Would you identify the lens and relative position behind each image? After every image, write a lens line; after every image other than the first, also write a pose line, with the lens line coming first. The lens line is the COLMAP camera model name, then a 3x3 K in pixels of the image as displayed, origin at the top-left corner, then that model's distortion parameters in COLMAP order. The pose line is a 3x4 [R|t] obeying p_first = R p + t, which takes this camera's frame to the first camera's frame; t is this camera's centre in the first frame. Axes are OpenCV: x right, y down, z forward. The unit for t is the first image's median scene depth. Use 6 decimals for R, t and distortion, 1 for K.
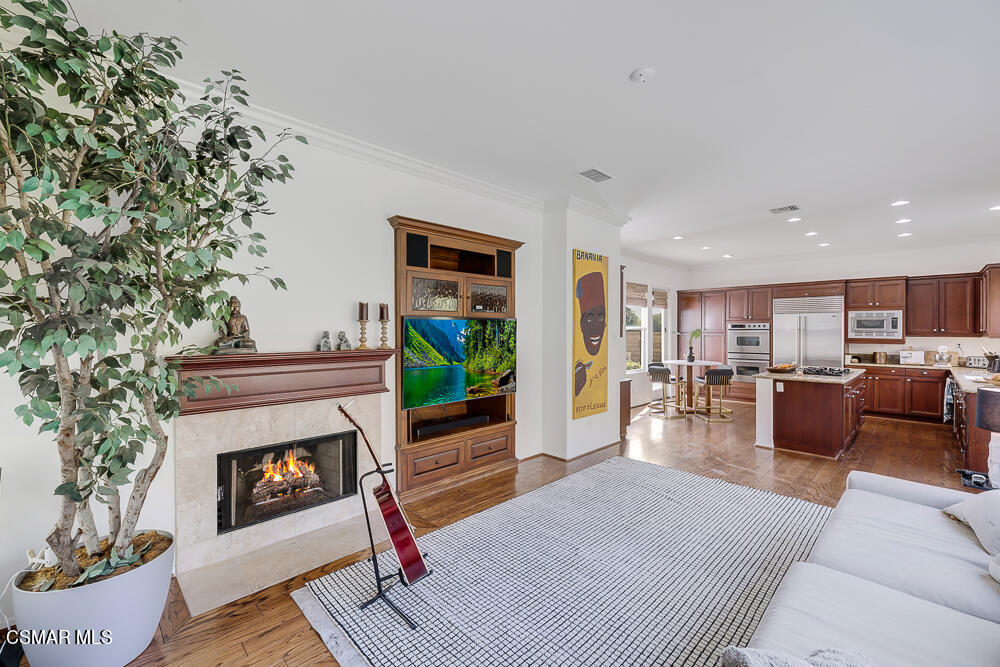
lens RADIAL K [[415.8, 0, 496.7], [0, 415.8, 330.4], [0, 0, 1]] dist [0.009452, 0.000004]
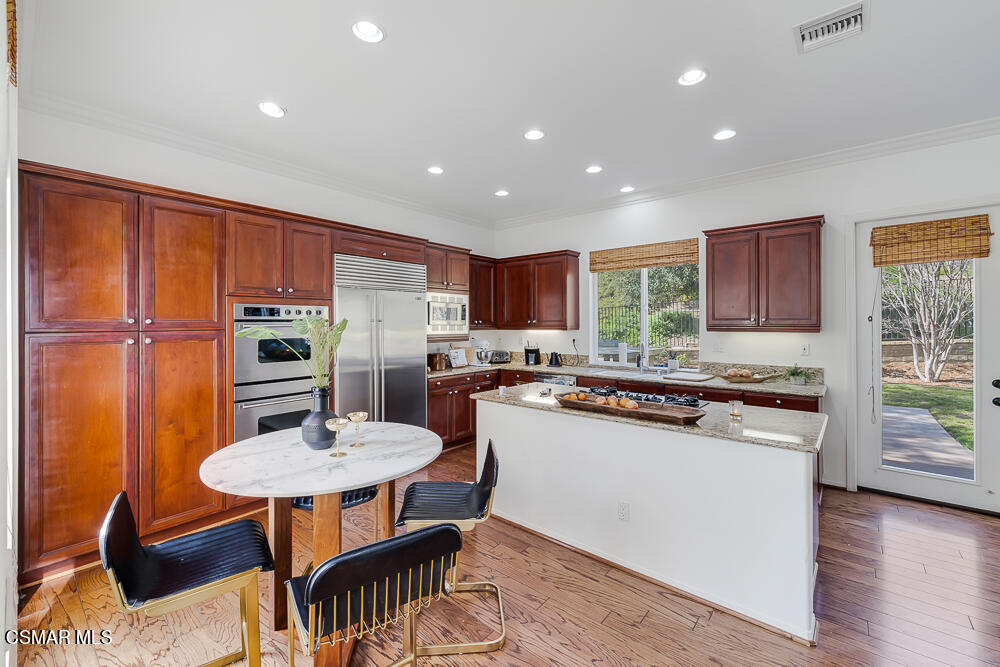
lens RADIAL K [[421.8, 0, 502.5], [0, 421.8, 325.3], [0, 0, 1]] dist [0.005126, 0.000201]
pose [[-0.077256, -0.005307, 0.996997, 0.213432], [0.002305, 0.999982, 0.005502, 0.000964], [-0.997009, 0.002723, -0.077242, 0.979819]]
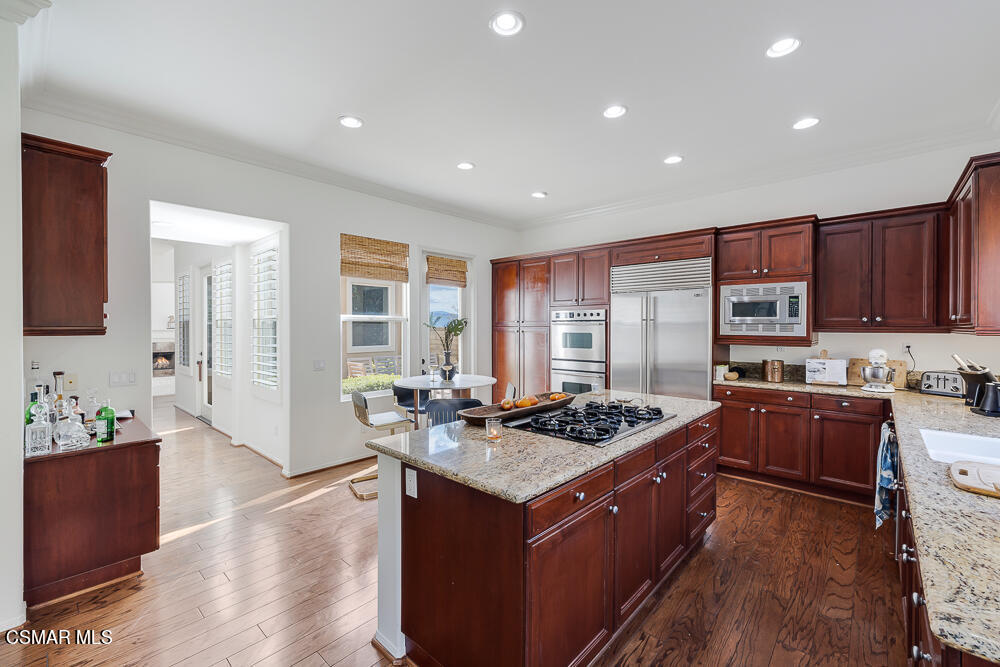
lens RADIAL K [[415.8, 0, 498.7], [0, 415.8, 330.1], [0, 0, 1]] dist [0.009452, 0.000004]
pose [[0.998096, -0.002465, 0.061637, 0.542585], [0.001919, 0.999958, 0.008915, 0.006891], [-0.061657, -0.008779, 0.998059, 0.495646]]
